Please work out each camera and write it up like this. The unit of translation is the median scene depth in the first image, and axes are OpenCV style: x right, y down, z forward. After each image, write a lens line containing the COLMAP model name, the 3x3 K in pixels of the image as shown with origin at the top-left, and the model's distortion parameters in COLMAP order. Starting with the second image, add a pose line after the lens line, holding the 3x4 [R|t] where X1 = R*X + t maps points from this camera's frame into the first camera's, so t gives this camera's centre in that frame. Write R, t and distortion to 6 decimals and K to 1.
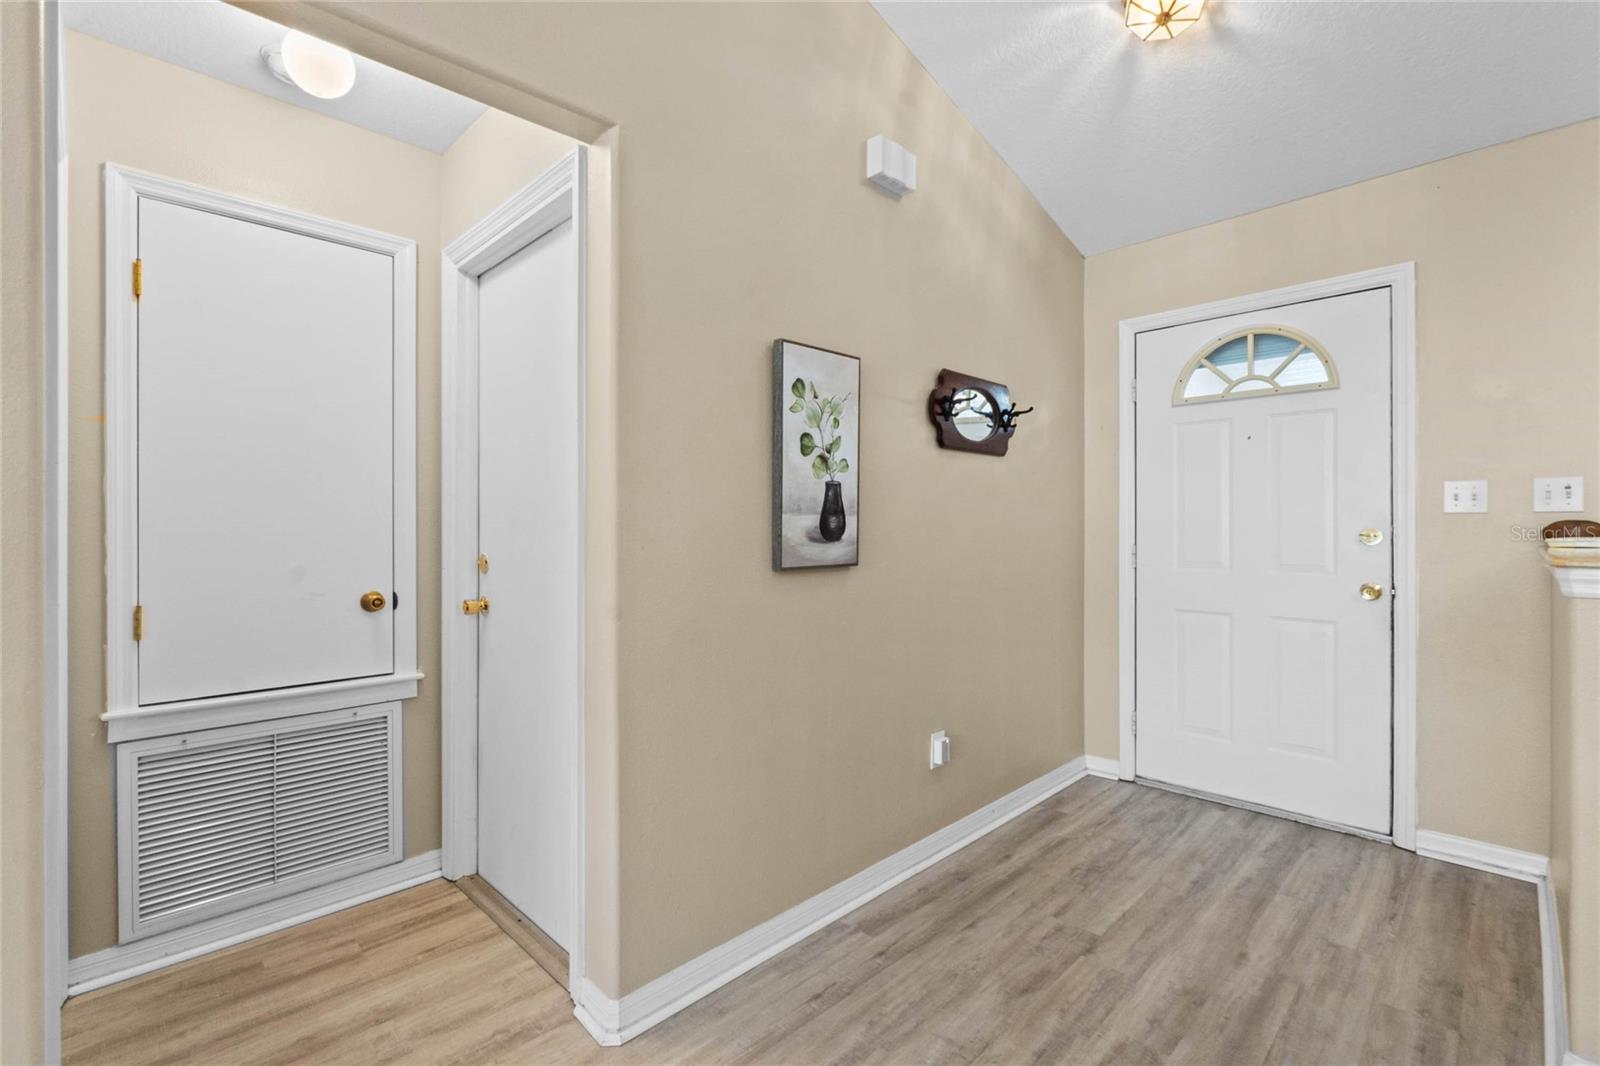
lens RADIAL K [[729.2, 0, 828.6], [0, 729.2, 530.9], [0, 0, 1]] dist [-0.007296, 0.000838]
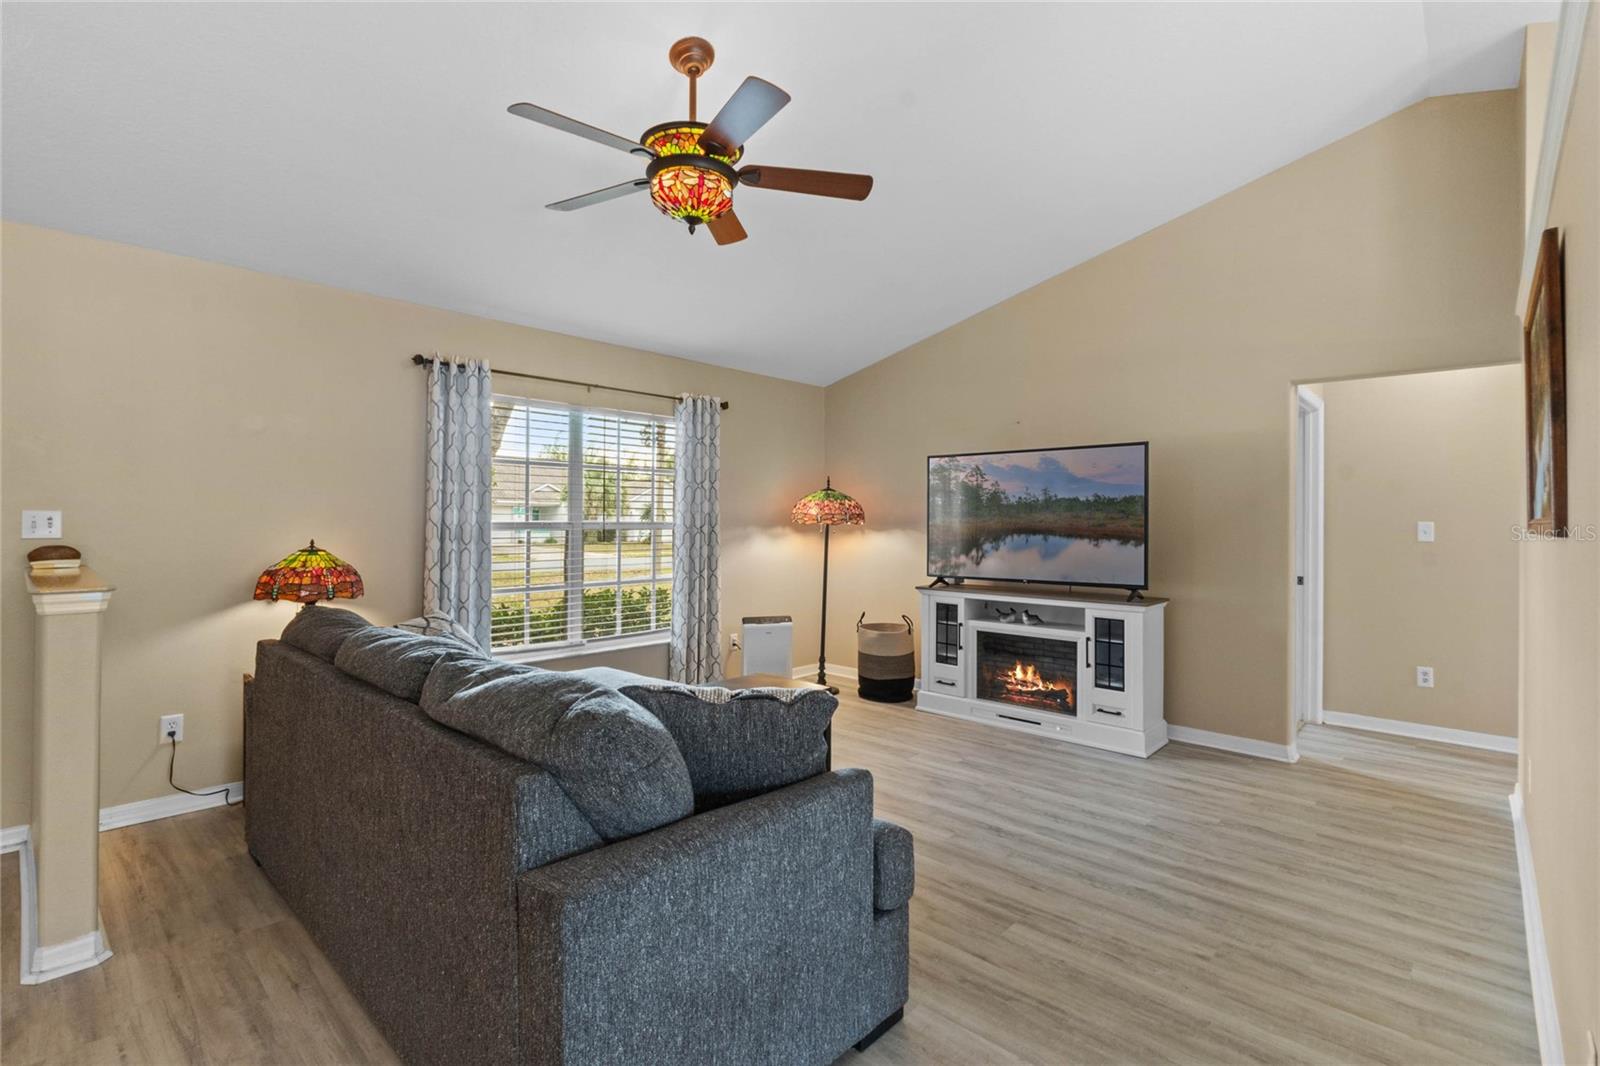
lens RADIAL K [[729.2, 0, 790.5], [0, 729.2, 512.9], [0, 0, 1]] dist [-0.007296, 0.000838]
pose [[-0.009266, 0.014123, 0.999857, -0.228855], [-0.002379, 0.999897, -0.014145, -0.055717], [-0.999954, -0.002510, -0.009231, -0.254352]]
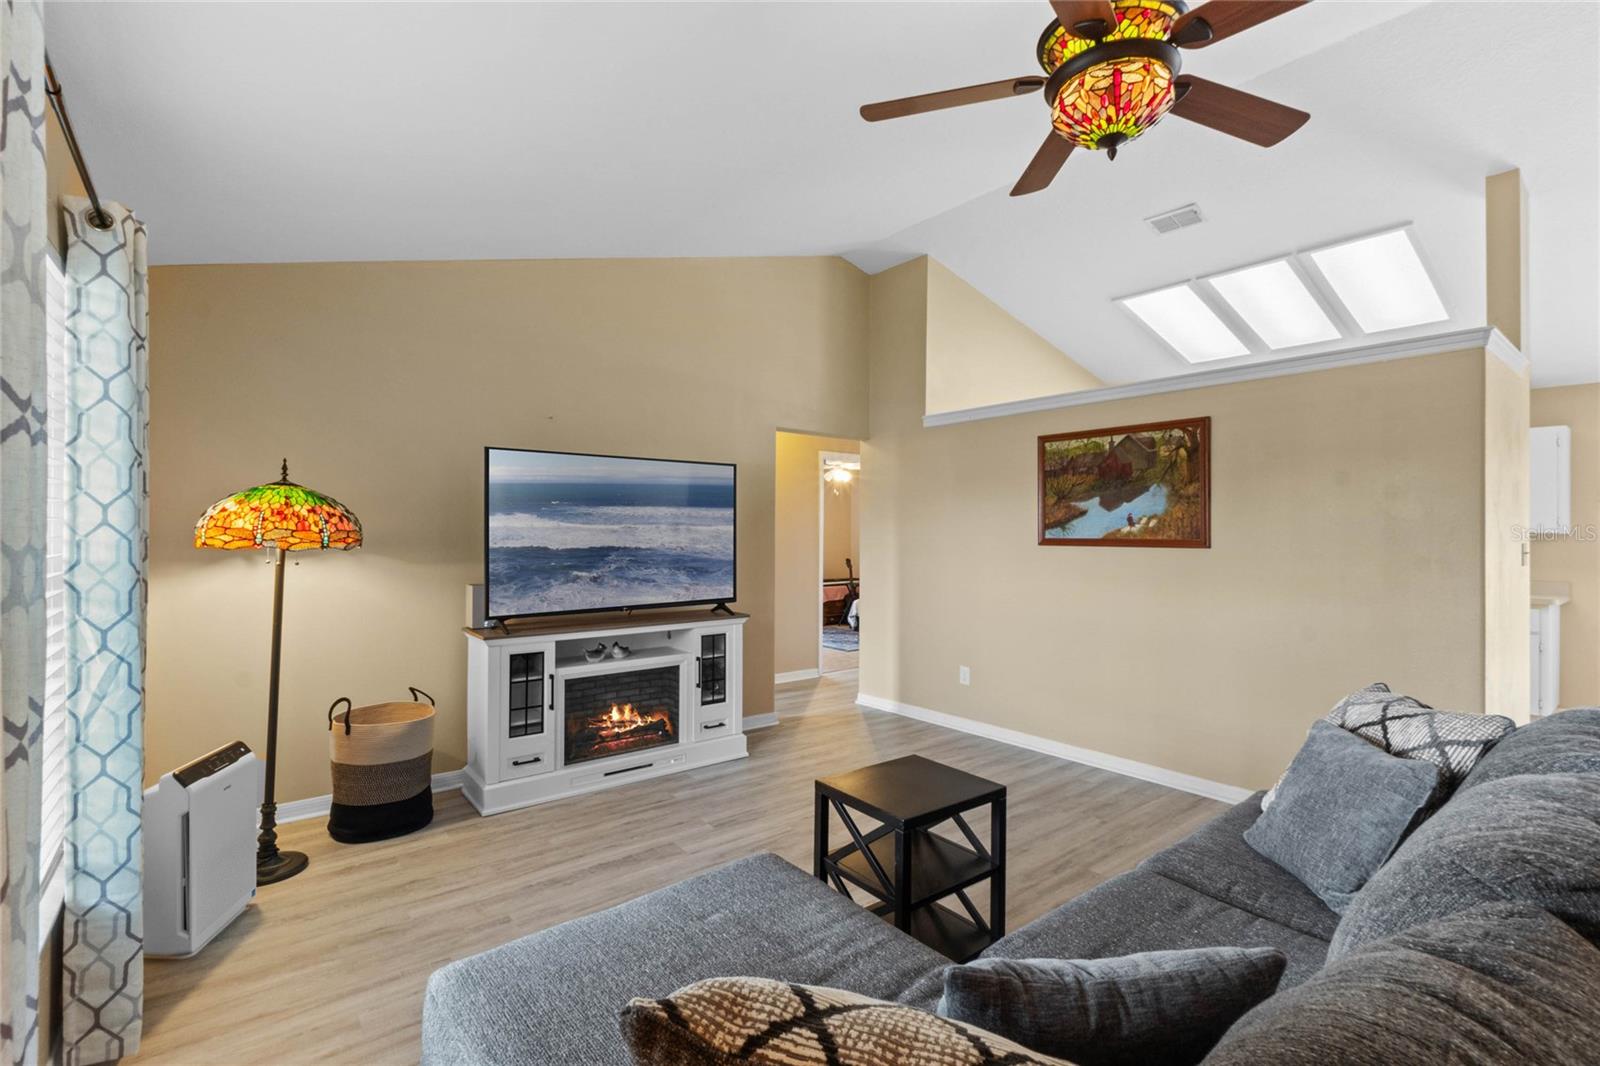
lens RADIAL K [[729.2, 0, 800.8], [0, 729.2, 524.3], [0, 0, 1]] dist [-0.007296, 0.000838]
pose [[-0.991053, -0.001171, 0.133465, 1.120981], [-0.001968, 0.999981, -0.005836, -0.089031], [-0.133456, -0.006046, -0.991036, 0.744782]]
